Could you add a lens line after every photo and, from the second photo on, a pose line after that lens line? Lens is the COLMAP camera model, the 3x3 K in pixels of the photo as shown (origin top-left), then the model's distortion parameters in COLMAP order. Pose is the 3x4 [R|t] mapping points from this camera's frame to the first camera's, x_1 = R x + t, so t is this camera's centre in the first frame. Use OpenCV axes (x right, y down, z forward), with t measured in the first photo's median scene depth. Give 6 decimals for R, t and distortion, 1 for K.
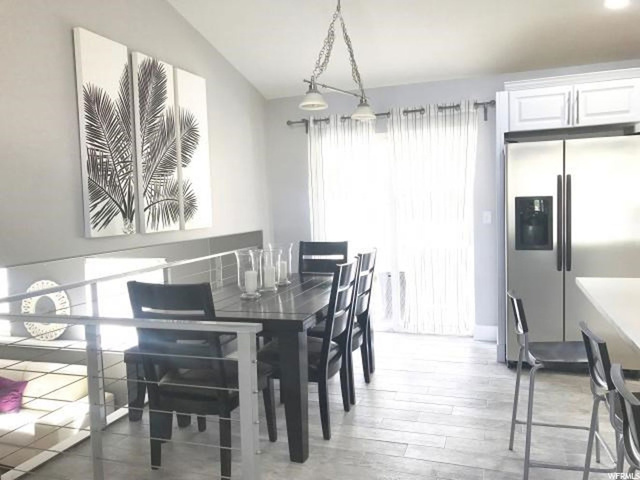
lens RADIAL K [[526.0, 0, 319.9], [0, 526.0, 235.1], [0, 0, 1]] dist [0.022064, -0.006586]
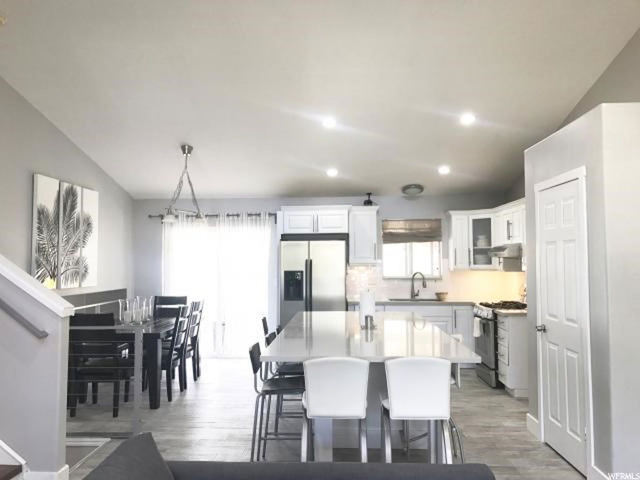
lens RADIAL K [[526.0, 0, 319.9], [0, 526.0, 235.1], [0, 0, 1]] dist [0.022064, -0.006586]
pose [[0.958761, 0.041580, 0.281155, -0.020958], [-0.007811, 0.992722, -0.120177, 0.021126], [-0.284105, 0.113025, 0.952108, -0.761414]]
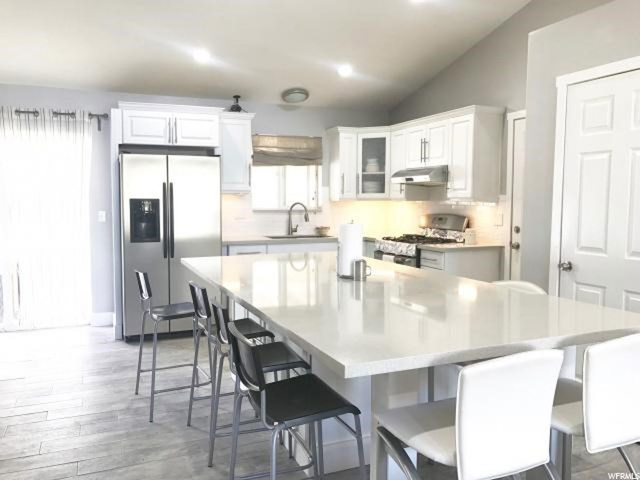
lens RADIAL K [[526.0, 0, 319.9], [0, 526.0, 235.1], [0, 0, 1]] dist [0.022064, -0.006586]
pose [[0.739639, -0.011712, 0.672902, -0.122689], [0.018958, 0.999814, -0.003435, 0.023939], [-0.672737, 0.015298, 0.739723, -0.184183]]
